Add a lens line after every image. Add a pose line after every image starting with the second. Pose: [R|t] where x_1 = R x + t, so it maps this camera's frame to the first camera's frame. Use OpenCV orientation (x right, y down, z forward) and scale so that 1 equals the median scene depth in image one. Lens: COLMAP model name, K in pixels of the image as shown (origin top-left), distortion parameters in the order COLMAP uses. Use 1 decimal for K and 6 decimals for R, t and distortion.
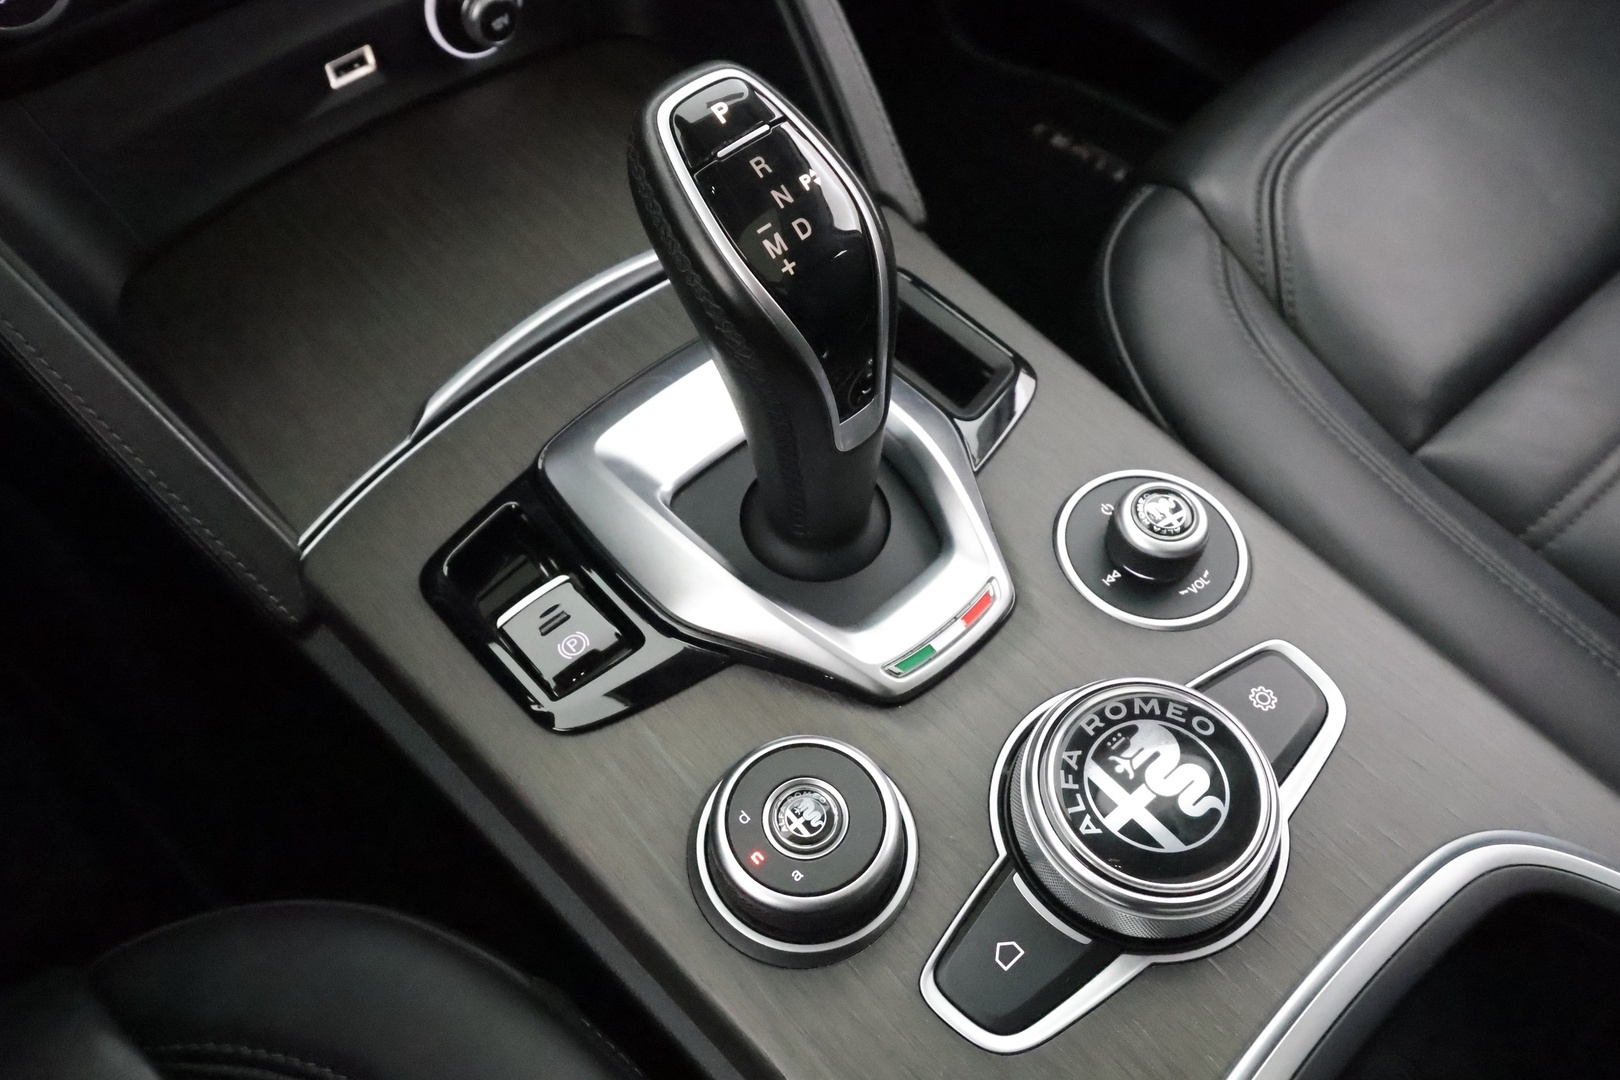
lens RADIAL K [[1268.1, 0, 809.0], [0, 1268.1, 545.4], [0, 0, 1]] dist [0.002369, -0.001610]
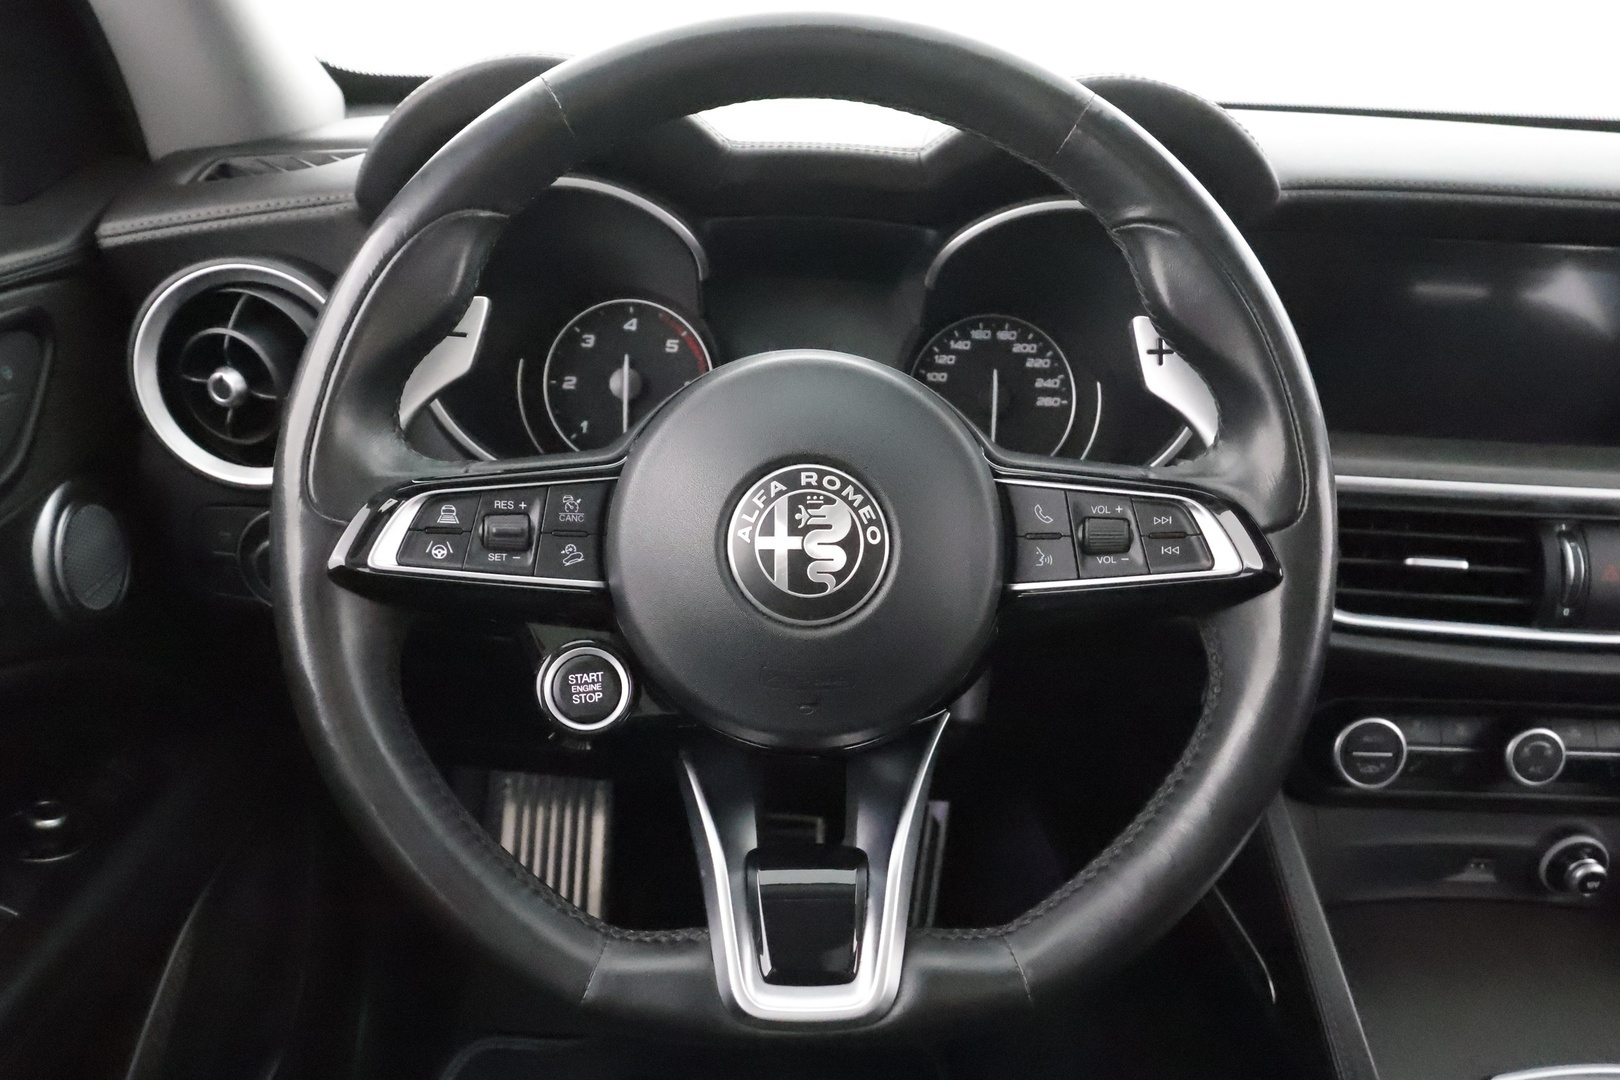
lens RADIAL K [[1160.1, 0, 810.0], [0, 1160.1, 540.0], [0, 0, 1]] dist [-0.004103, -0.001136]
pose [[0.742289, 0.297852, -0.600242, -0.294106], [-0.576315, 0.740785, -0.345107, 0.406812], [0.341860, 0.602098, 0.721533, -0.775767]]
